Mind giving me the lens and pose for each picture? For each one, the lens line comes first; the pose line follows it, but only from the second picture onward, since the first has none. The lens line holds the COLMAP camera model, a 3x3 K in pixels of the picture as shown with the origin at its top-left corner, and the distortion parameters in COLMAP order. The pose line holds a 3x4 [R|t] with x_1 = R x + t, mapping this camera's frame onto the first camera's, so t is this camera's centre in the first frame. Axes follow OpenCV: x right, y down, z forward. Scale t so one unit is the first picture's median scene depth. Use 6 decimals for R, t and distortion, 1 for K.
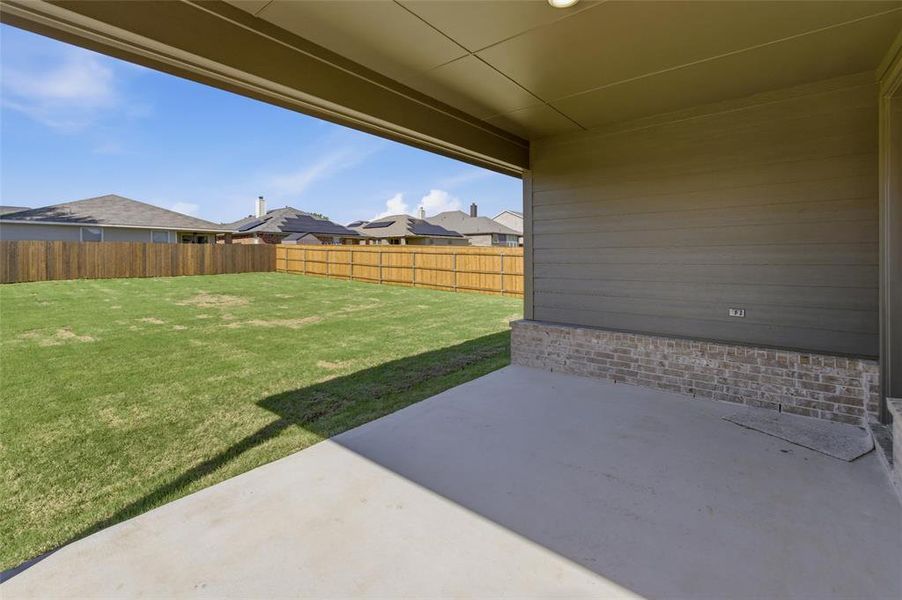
lens RADIAL K [[375.4, 0, 450.2], [0, 375.4, 293.3], [0, 0, 1]] dist [-0.000254, 0.000204]
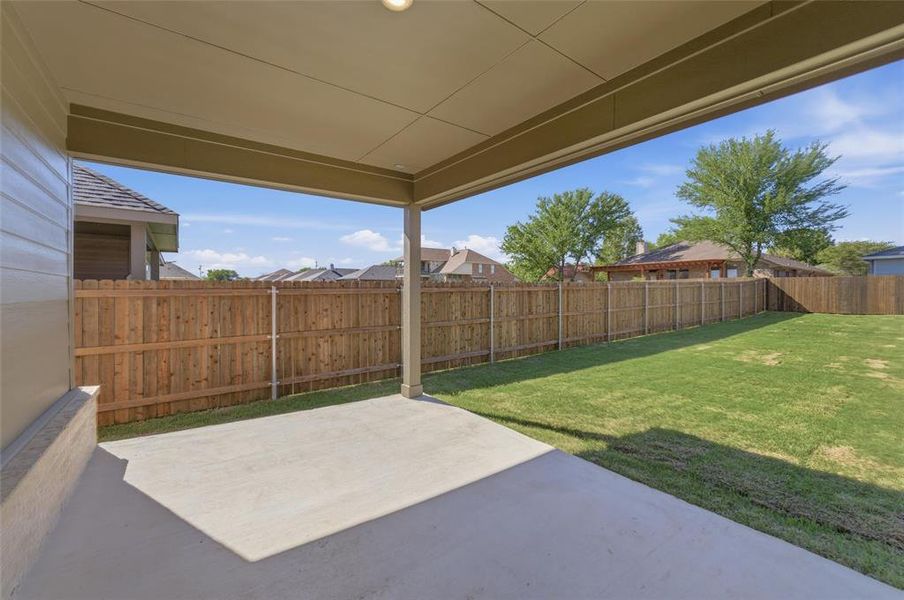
lens RADIAL K [[376.3, 0, 451.2], [0, 376.3, 293.3], [0, 0, 1]] dist [-0.000254, 0.000204]
pose [[-0.253417, 0.002463, -0.967354, 0.127164], [-0.090337, 0.995567, 0.026201, -0.010265], [0.963130, 0.094027, -0.252071, 0.143727]]
